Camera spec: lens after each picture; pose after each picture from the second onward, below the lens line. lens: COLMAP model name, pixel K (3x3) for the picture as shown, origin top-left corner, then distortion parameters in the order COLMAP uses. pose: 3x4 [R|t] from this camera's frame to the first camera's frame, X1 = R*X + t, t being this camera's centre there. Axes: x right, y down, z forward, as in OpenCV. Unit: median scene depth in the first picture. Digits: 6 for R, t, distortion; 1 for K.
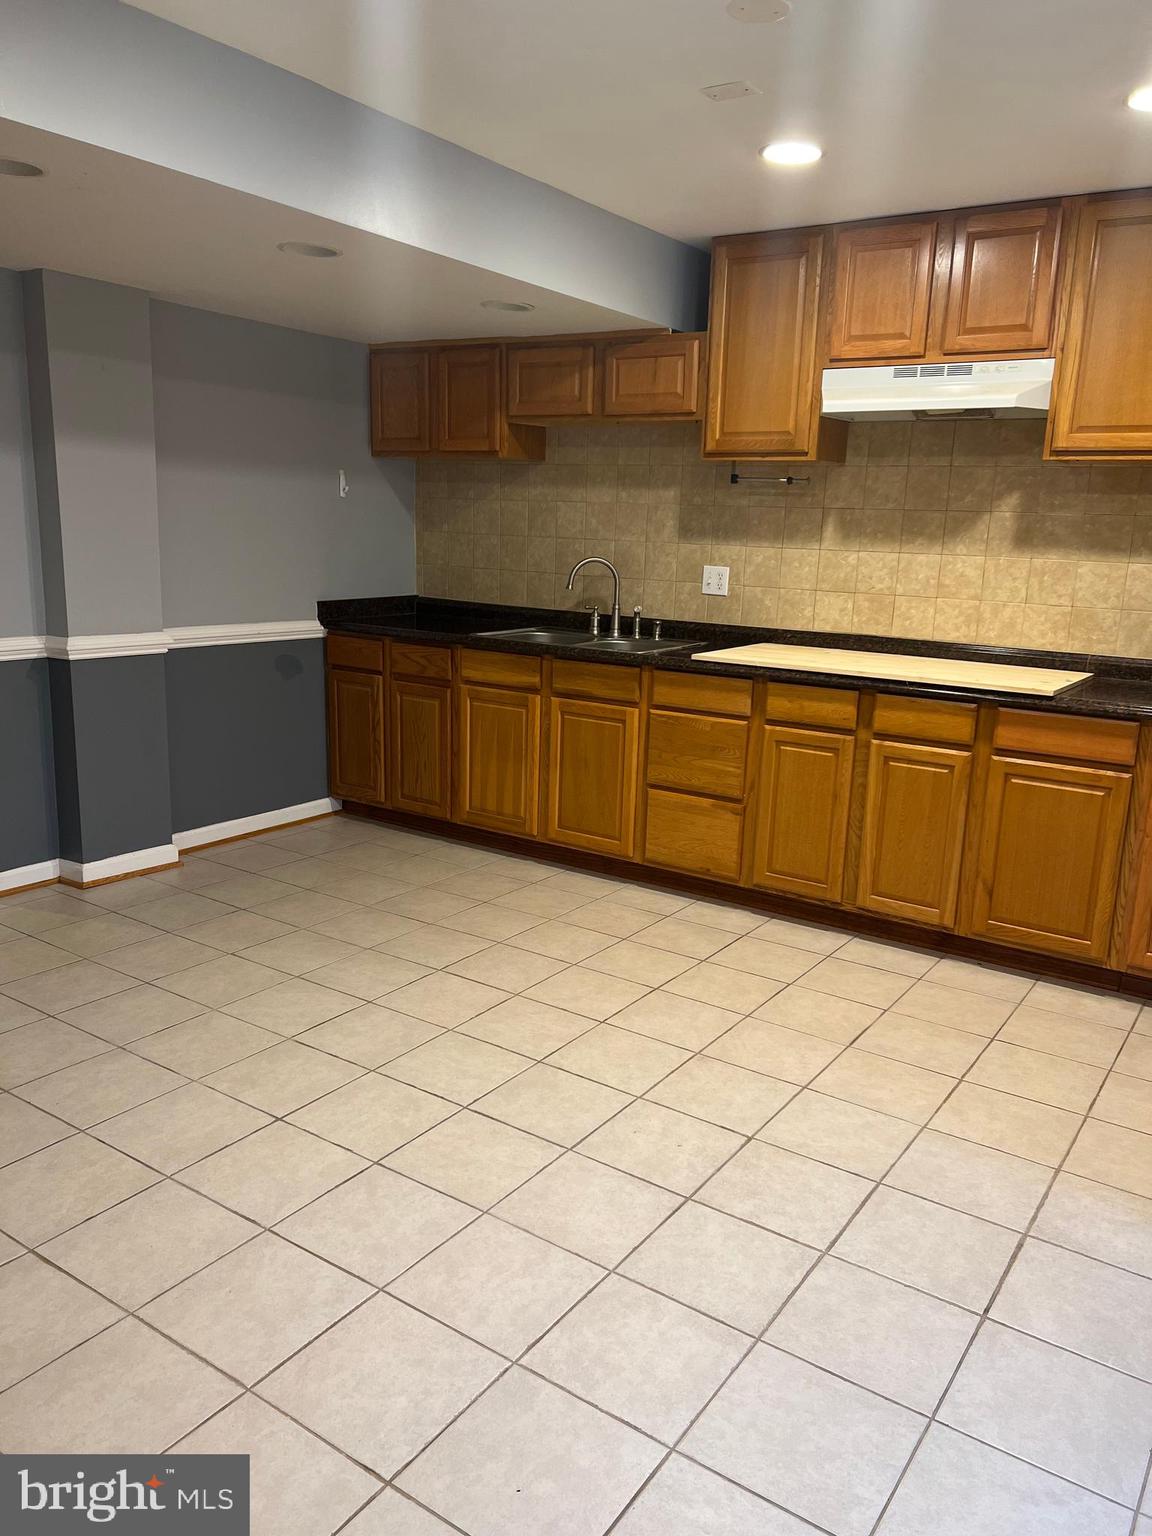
lens RADIAL K [[1155.6, 0, 574.6], [0, 1155.6, 772.8], [0, 0, 1]] dist [0.039885, -0.050906]
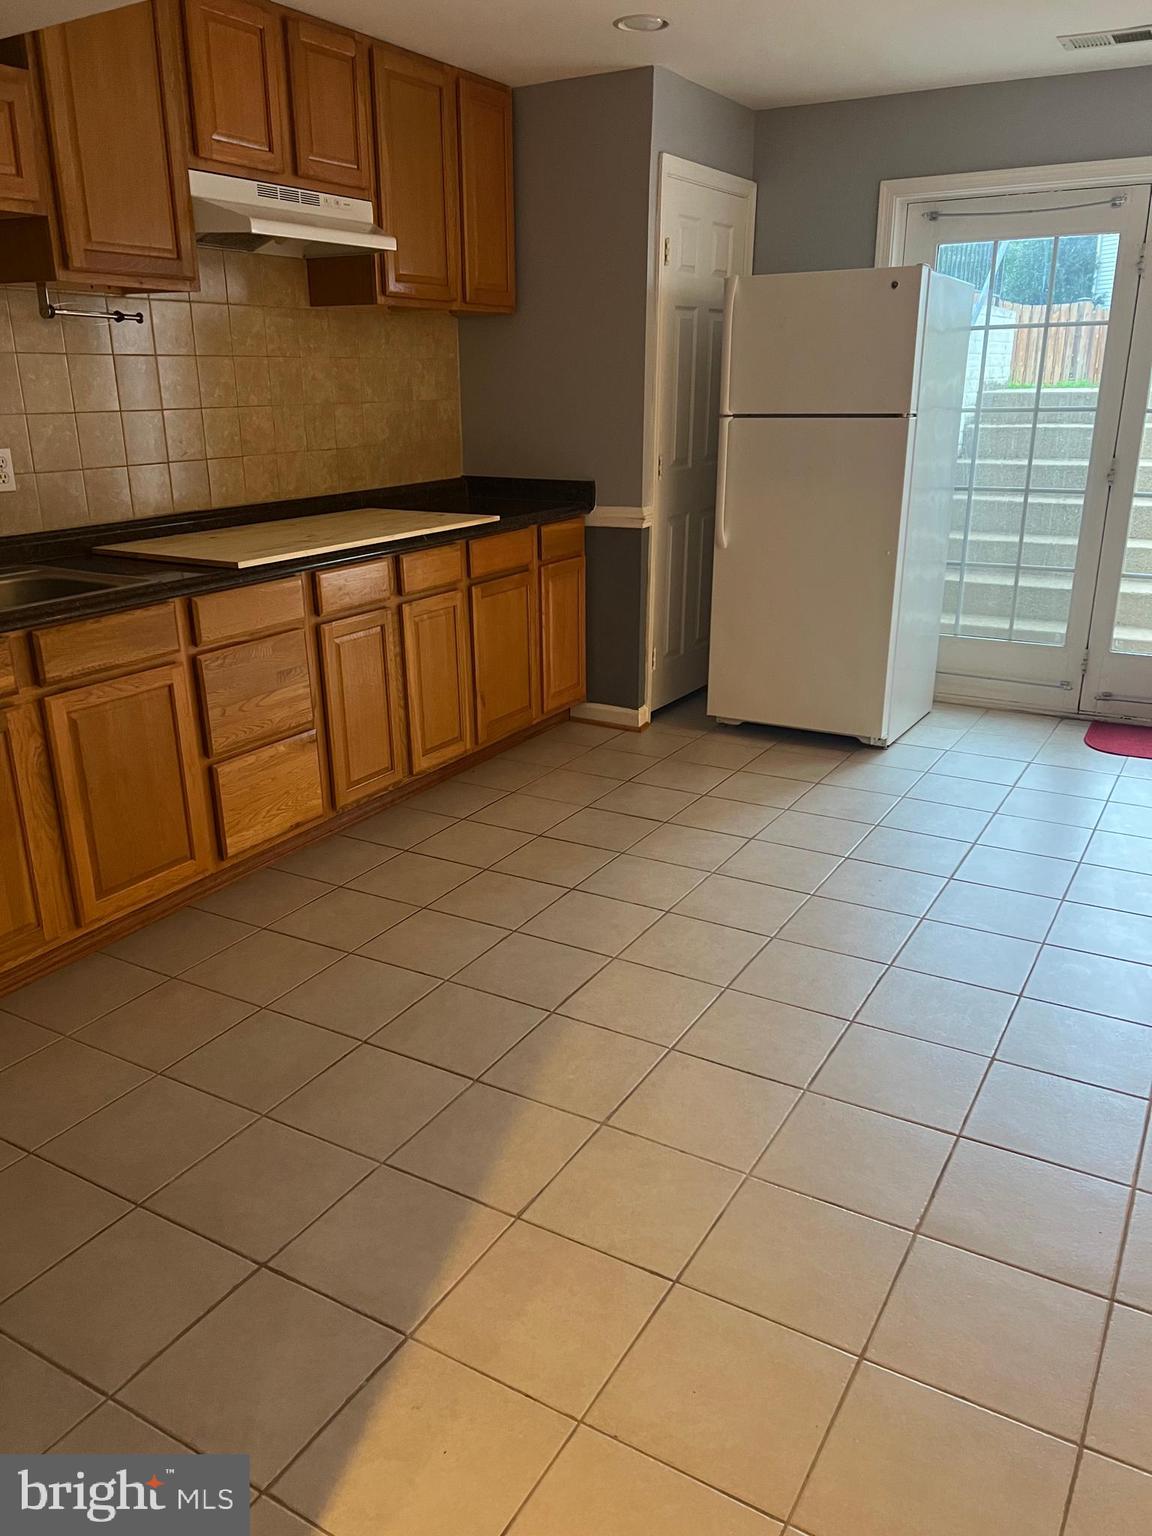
lens RADIAL K [[1155.6, 0, 574.9], [0, 1155.6, 767.9], [0, 0, 1]] dist [0.039885, -0.050906]
pose [[-0.067041, -0.346154, 0.935779, -0.648544], [0.224887, 0.908513, 0.352179, -0.194794], [-0.972076, 0.234055, 0.016938, 0.808845]]
